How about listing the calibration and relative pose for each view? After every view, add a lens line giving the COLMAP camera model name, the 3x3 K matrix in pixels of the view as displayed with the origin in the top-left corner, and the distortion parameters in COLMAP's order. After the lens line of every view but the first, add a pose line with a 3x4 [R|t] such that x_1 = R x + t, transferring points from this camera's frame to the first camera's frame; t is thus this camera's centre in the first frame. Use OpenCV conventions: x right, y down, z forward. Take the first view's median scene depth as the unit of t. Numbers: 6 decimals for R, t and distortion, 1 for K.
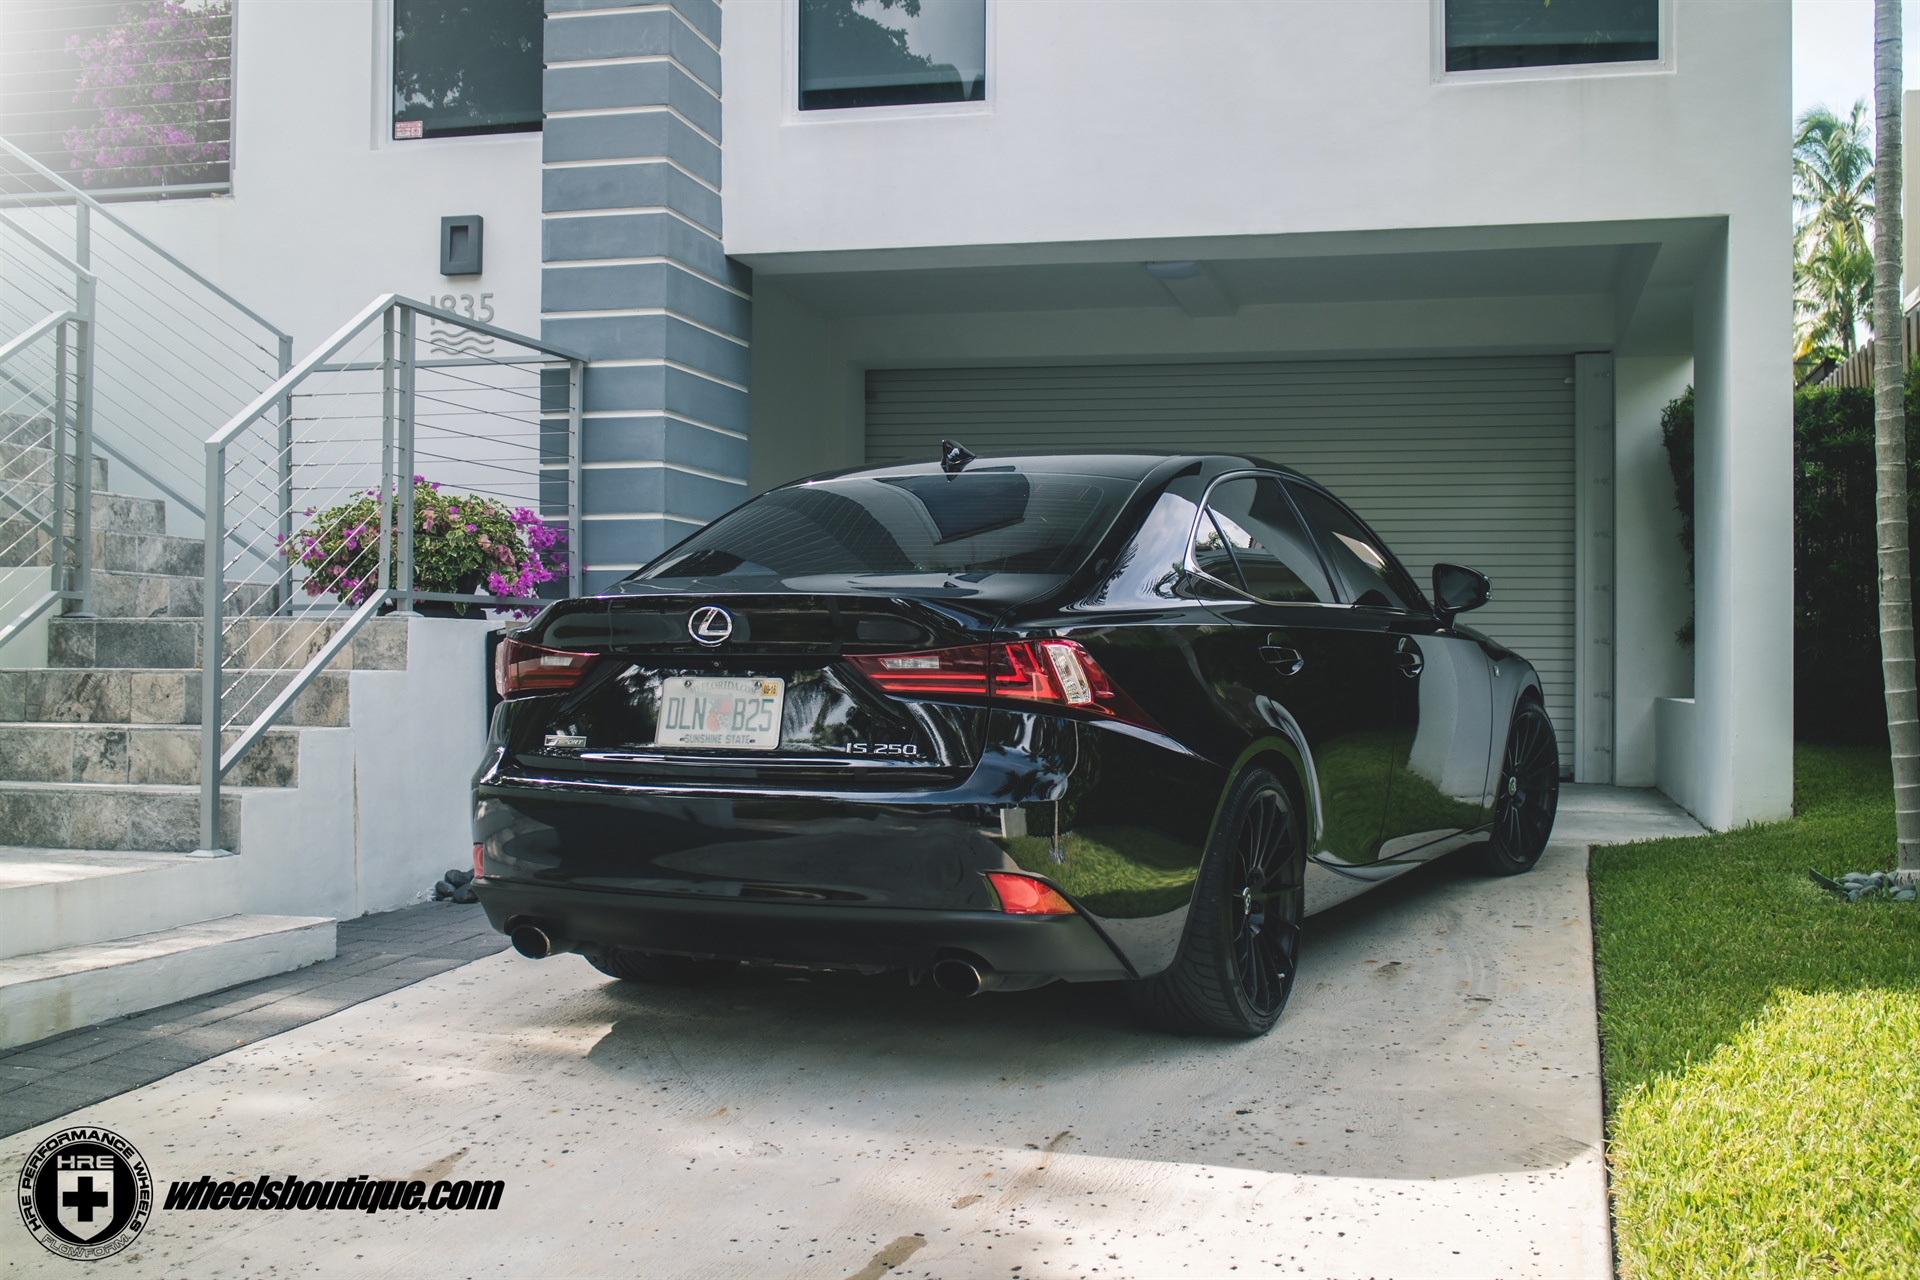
lens RADIAL K [[2147.6, 0, 960.0], [0, 2147.6, 640.0], [0, 0, 1]] dist [-0.057839, 0.087422]
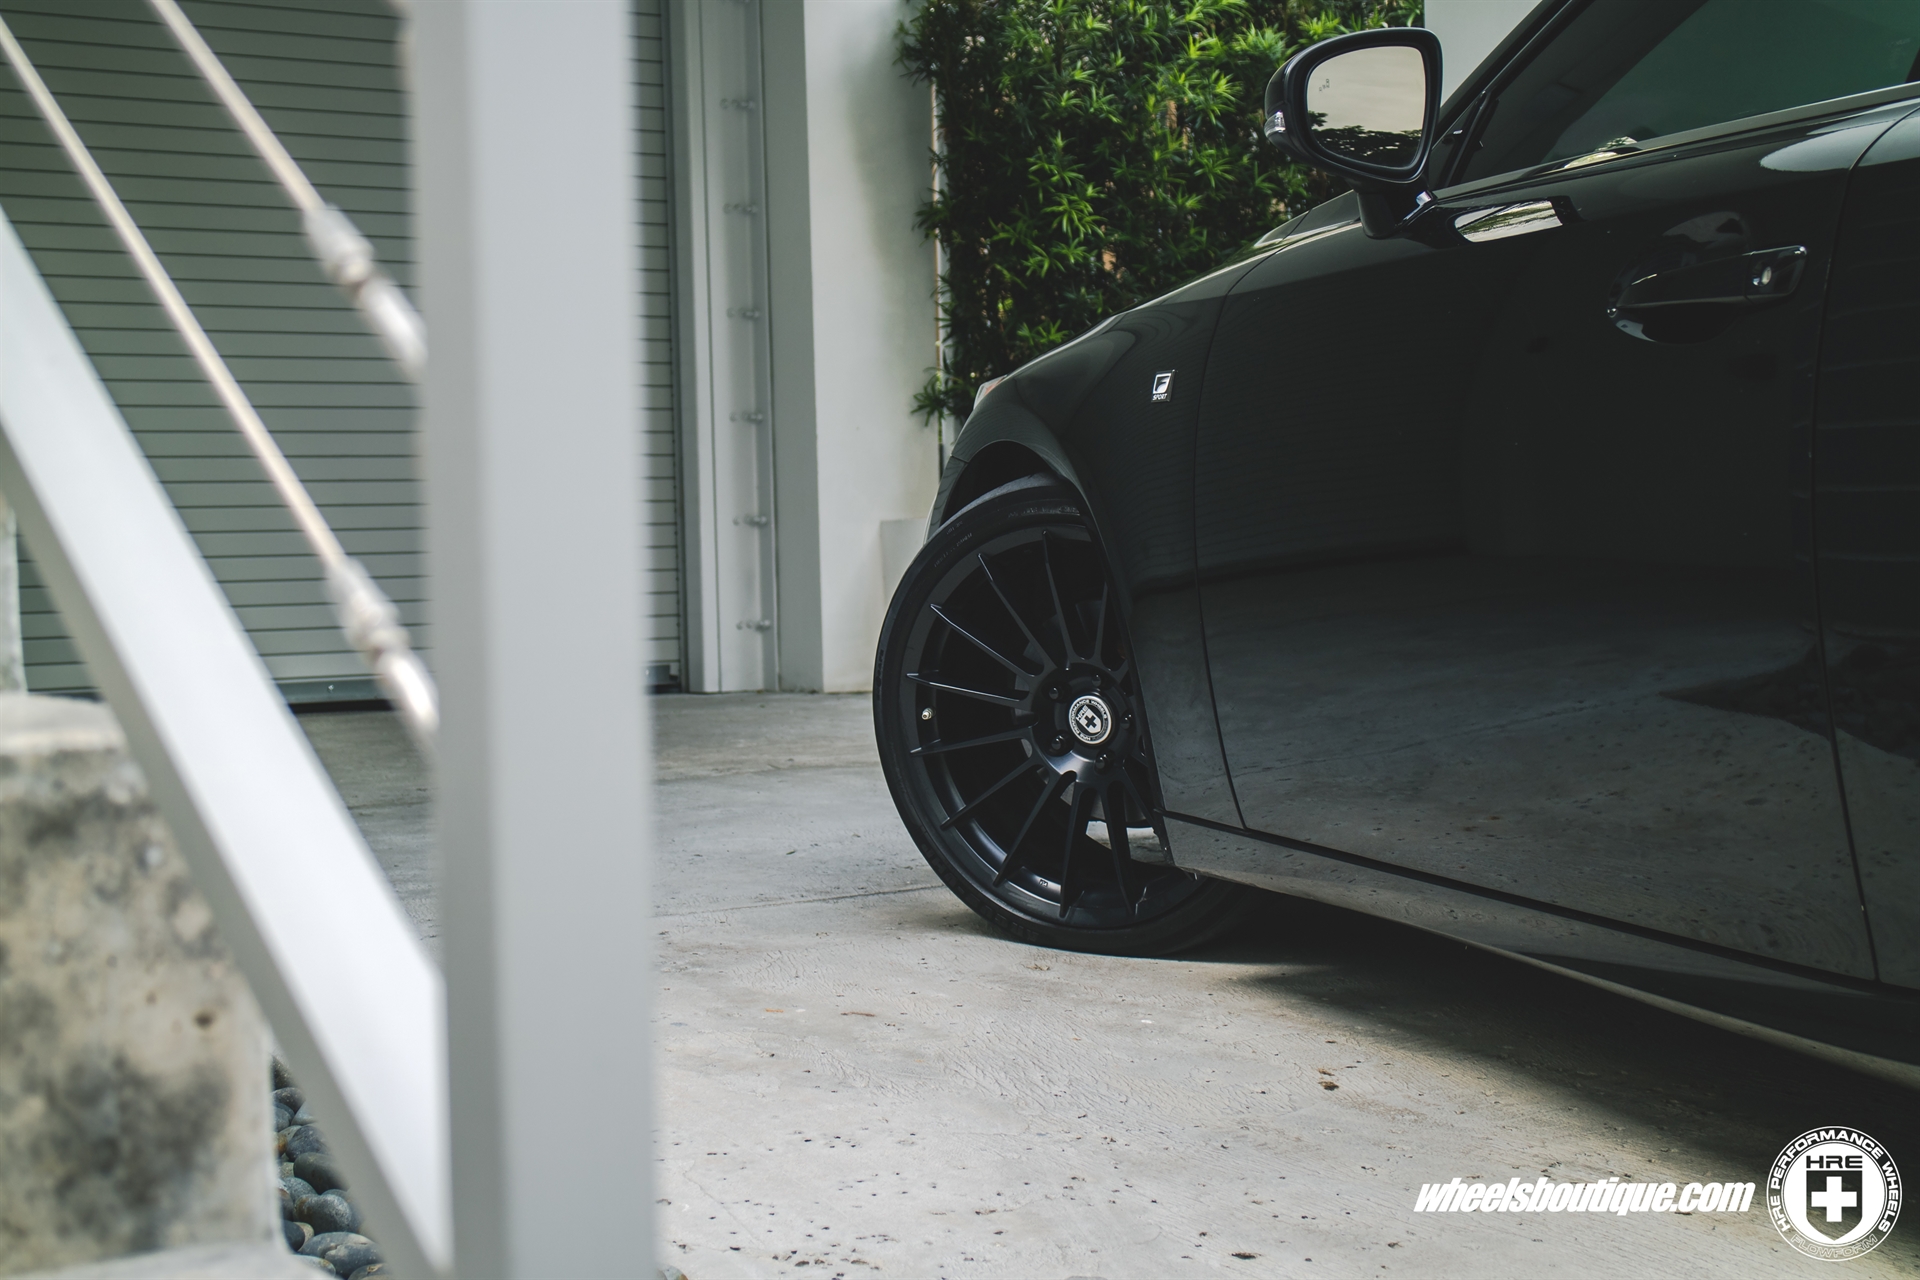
lens RADIAL K [[3090.7, 0, 960.0], [0, 3090.7, 640.0], [0, 0, 1]] dist [0.011700, 0.087246]
pose [[0.674277, -0.053000, 0.736574, -0.312132], [0.020231, 0.998373, 0.053319, 0.022872], [-0.738201, -0.021050, 0.674252, 0.666536]]
